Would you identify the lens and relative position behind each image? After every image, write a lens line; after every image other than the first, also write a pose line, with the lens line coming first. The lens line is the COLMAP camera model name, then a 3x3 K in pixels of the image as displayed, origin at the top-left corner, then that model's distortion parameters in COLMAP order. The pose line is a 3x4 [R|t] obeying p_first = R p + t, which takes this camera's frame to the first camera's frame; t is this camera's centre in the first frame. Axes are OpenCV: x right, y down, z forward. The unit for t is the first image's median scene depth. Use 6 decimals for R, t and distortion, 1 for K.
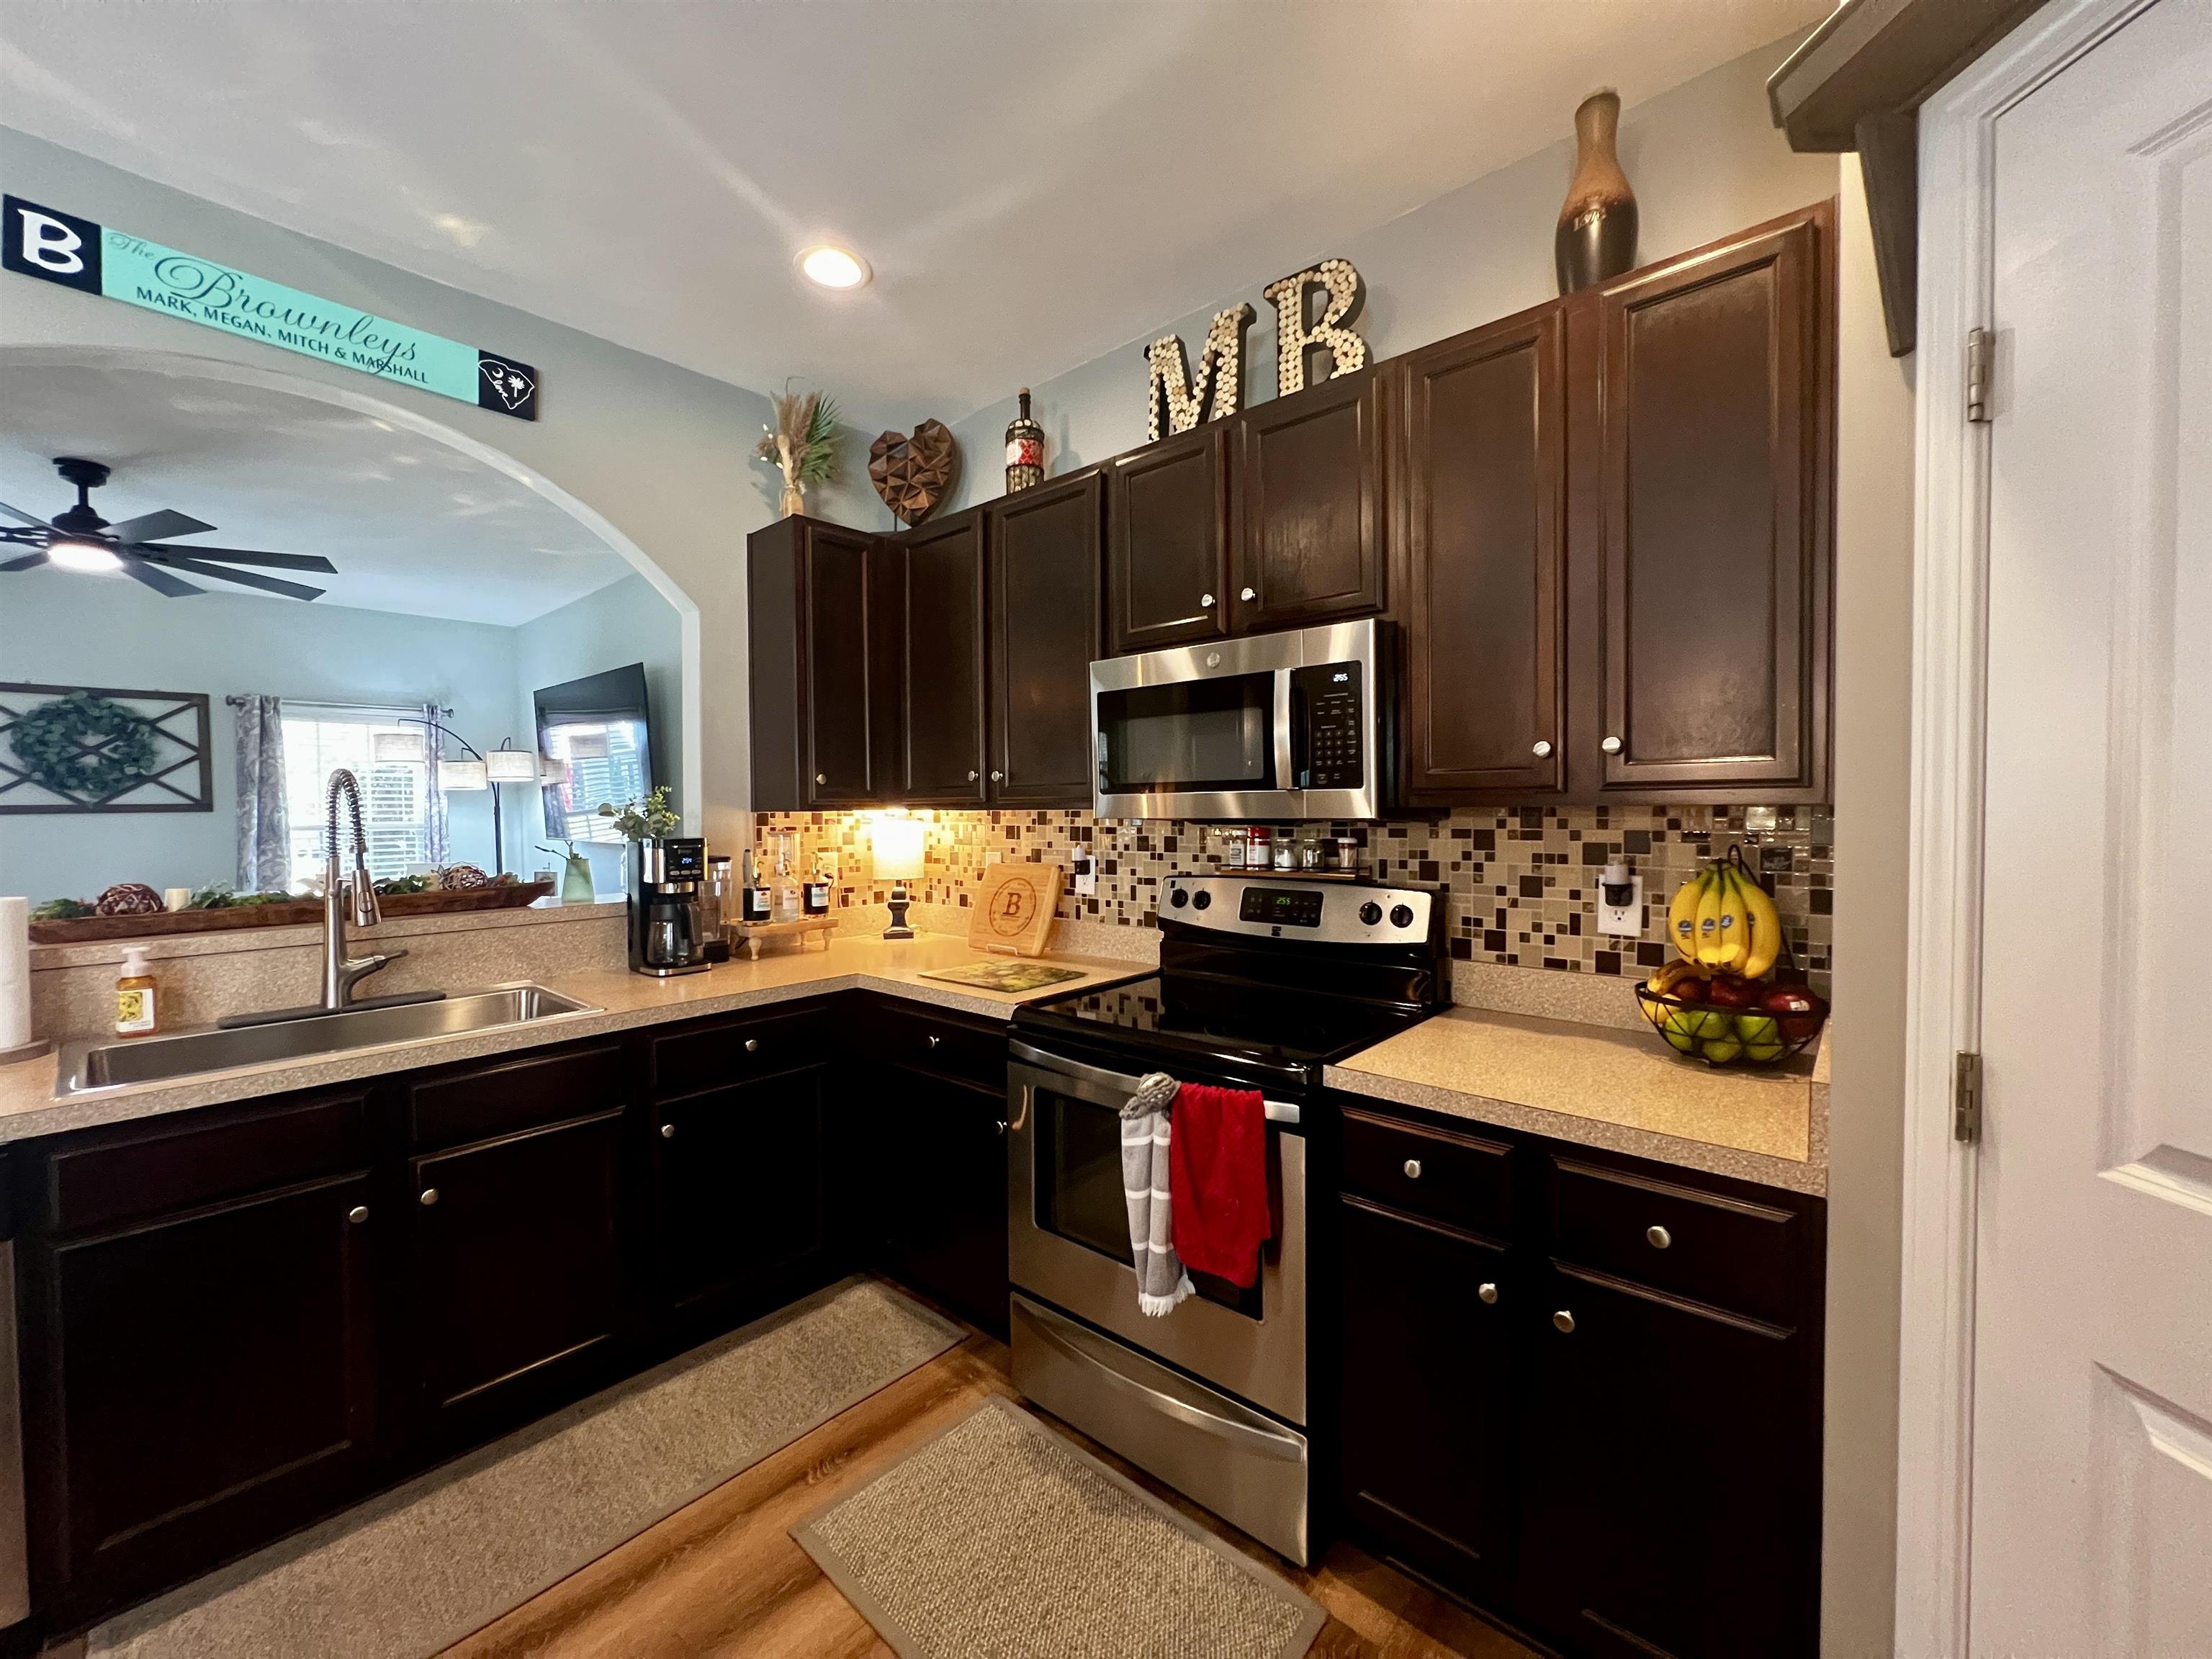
lens RADIAL K [[887.3, 0, 1111.4], [0, 887.3, 817.0], [0, 0, 1]] dist [0.010159, 0.000243]
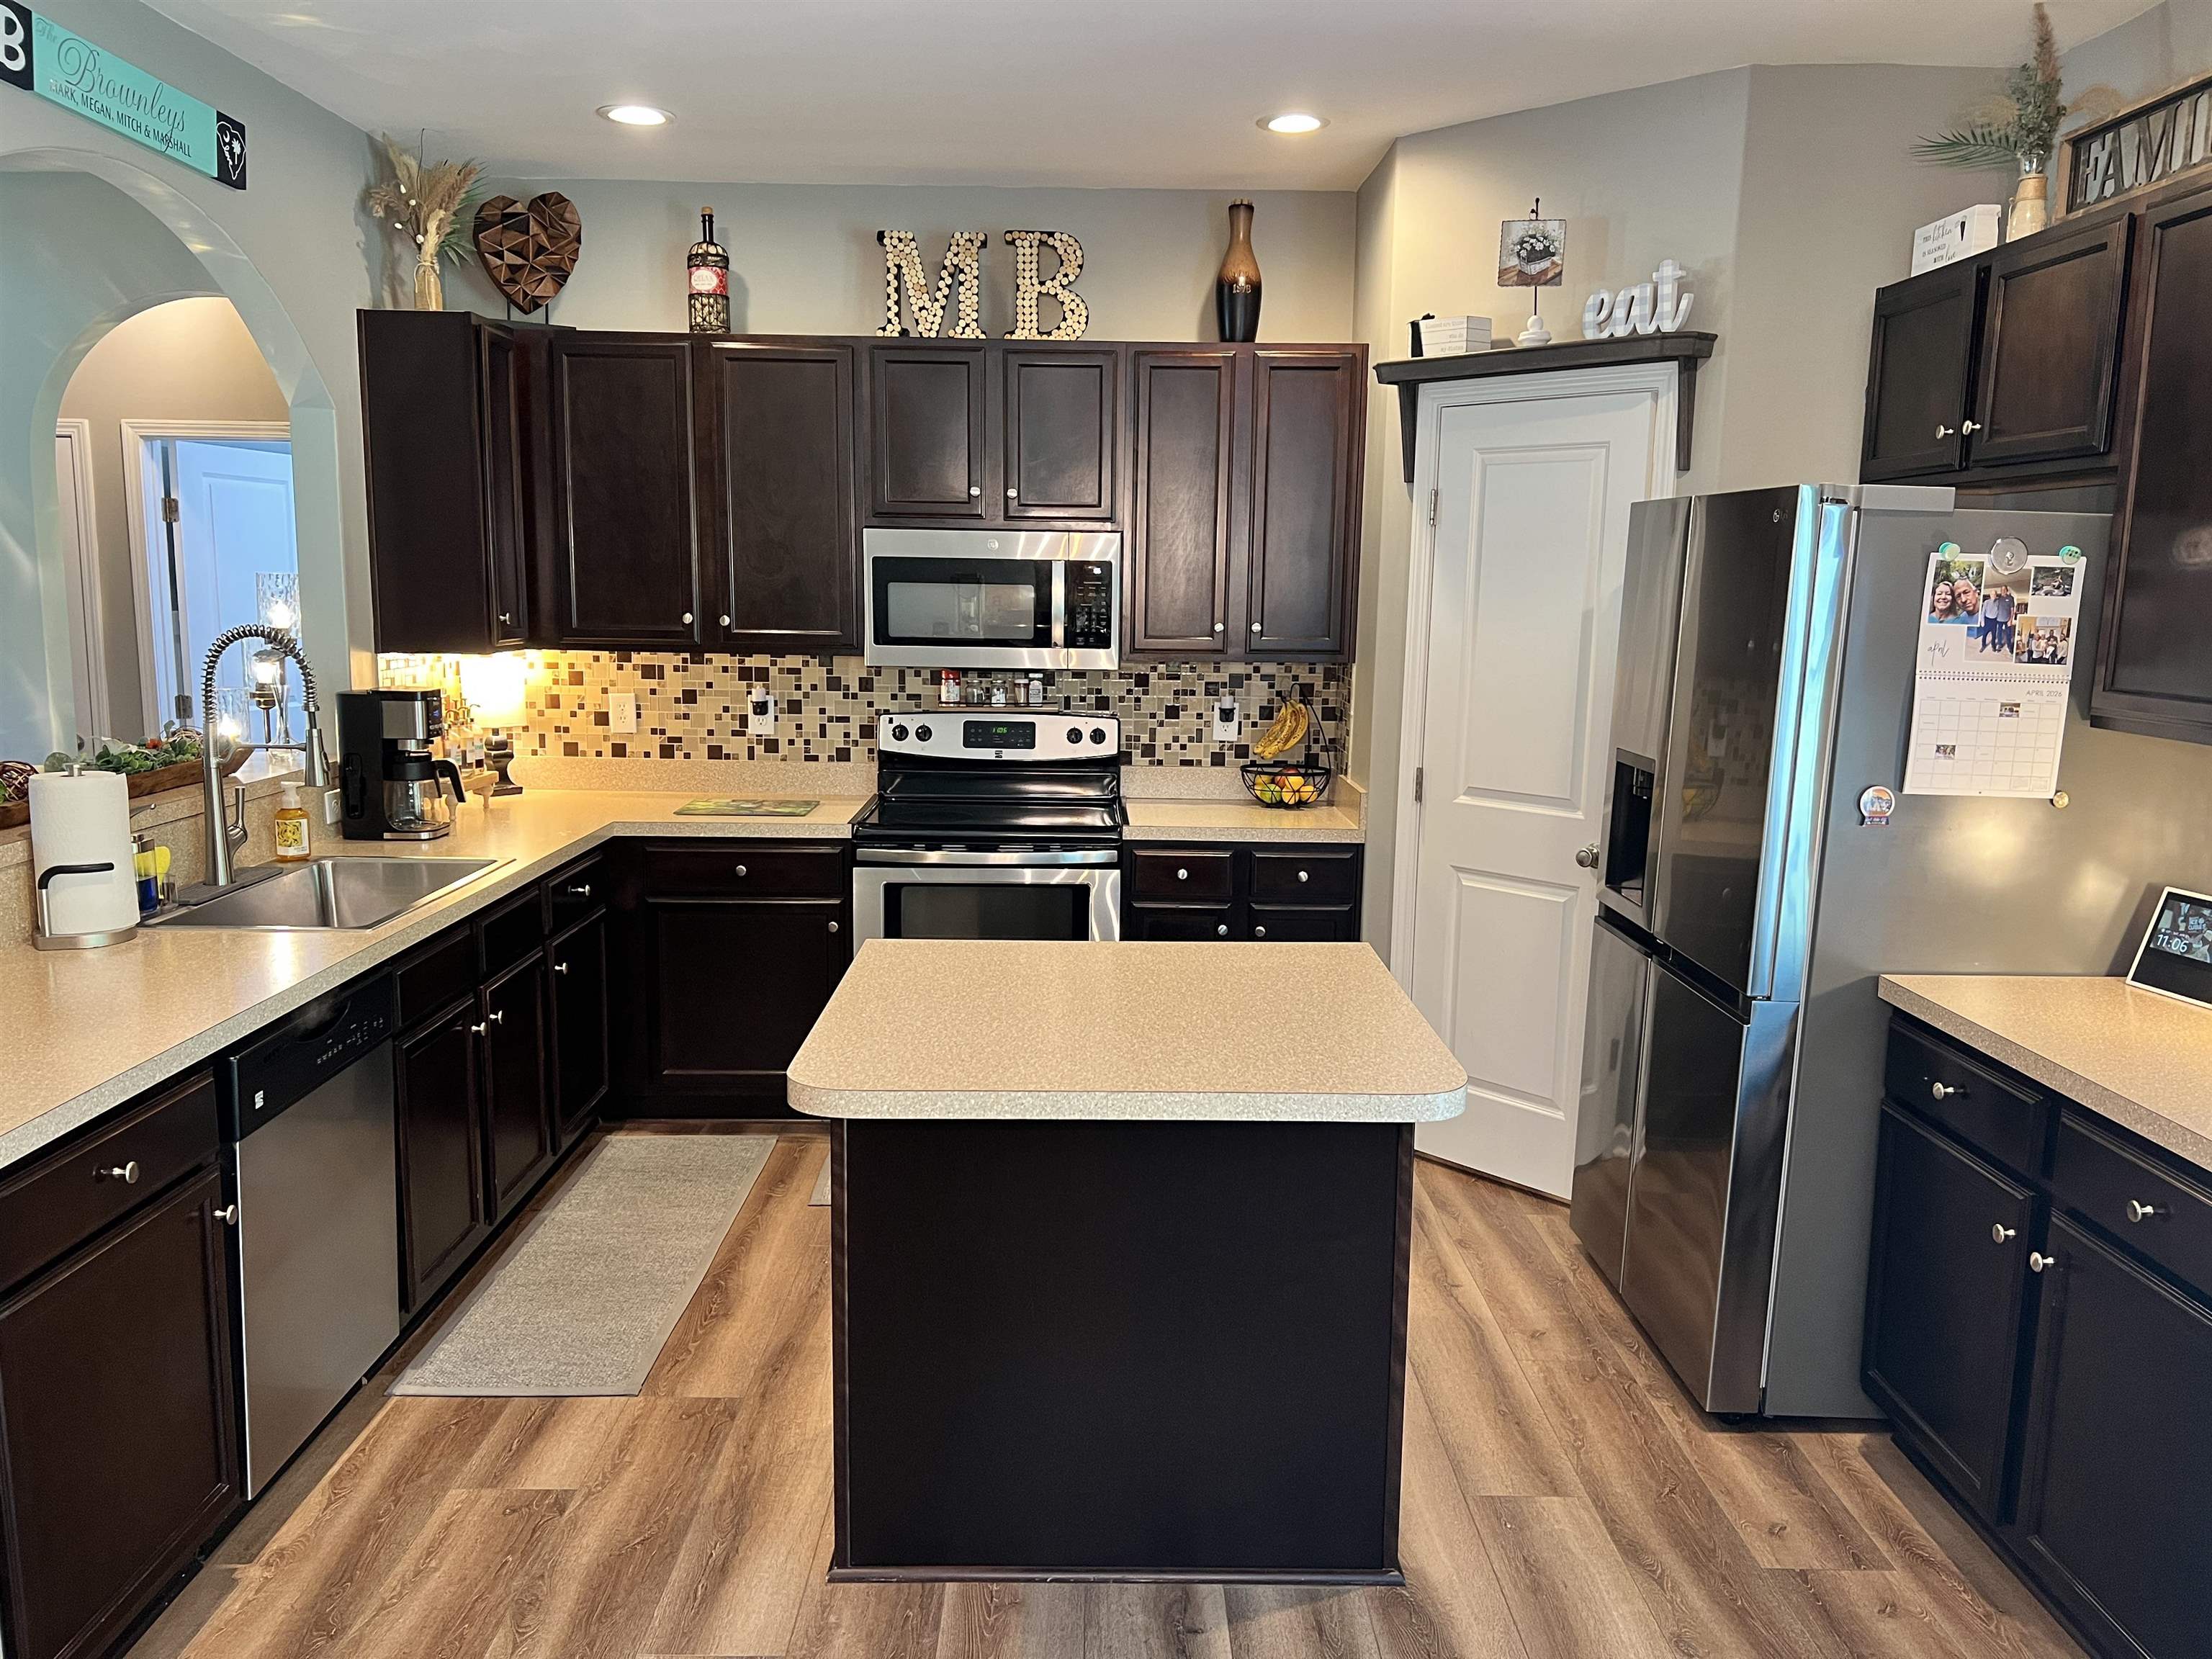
lens RADIAL K [[1687.0, 0, 1107.9], [0, 1687.0, 843.8], [0, 0, 1]] dist [0.057643, -0.017723]
pose [[0.743124, -0.085954, 0.663611, -1.329427], [-0.015760, 0.989193, 0.145772, -0.099785], [-0.668969, -0.118785, 0.733738, -0.900809]]
